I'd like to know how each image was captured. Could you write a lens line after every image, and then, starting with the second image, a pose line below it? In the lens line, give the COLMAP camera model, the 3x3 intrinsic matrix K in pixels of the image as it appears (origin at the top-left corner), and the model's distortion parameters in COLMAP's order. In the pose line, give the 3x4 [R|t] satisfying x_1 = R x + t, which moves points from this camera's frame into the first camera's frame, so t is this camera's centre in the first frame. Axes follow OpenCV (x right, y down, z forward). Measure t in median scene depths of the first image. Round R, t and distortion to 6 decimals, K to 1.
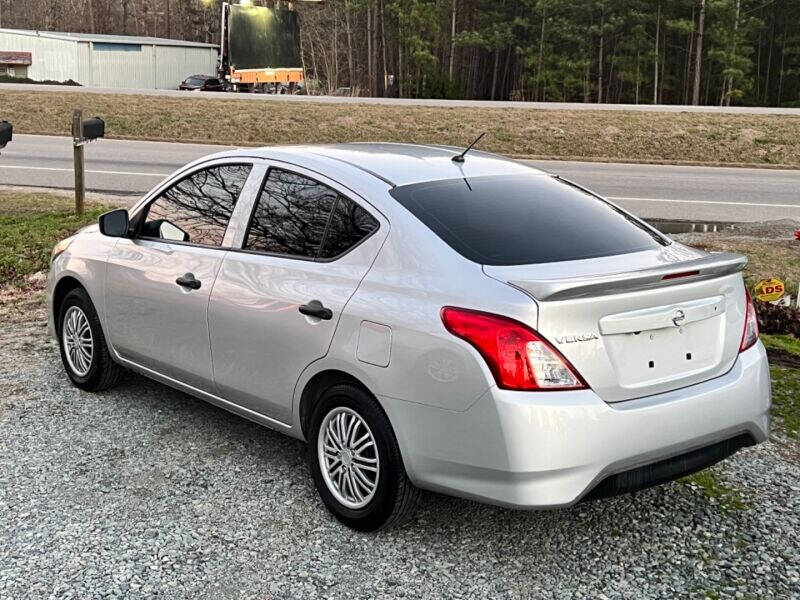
lens RADIAL K [[1254.3, 0, 400.0], [0, 1254.3, 300.0], [0, 0, 1]] dist [0.225895, -0.791026]
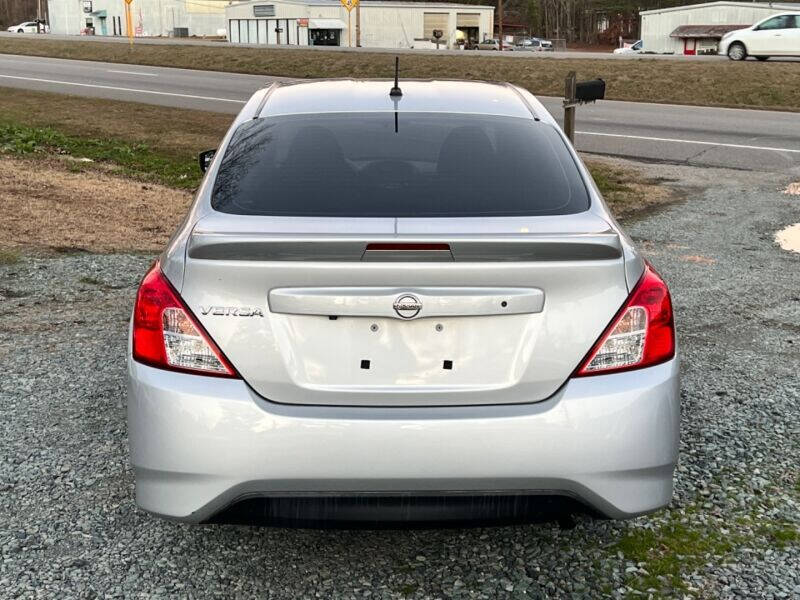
lens RADIAL K [[1254.3, 0, 400.0], [0, 1254.3, 300.0], [0, 0, 1]] dist [0.225895, -0.791026]
pose [[0.740470, 0.111498, -0.662776, 0.632550], [-0.105081, 0.993221, 0.049689, -0.022495], [0.663824, 0.032852, 0.747167, 0.427920]]
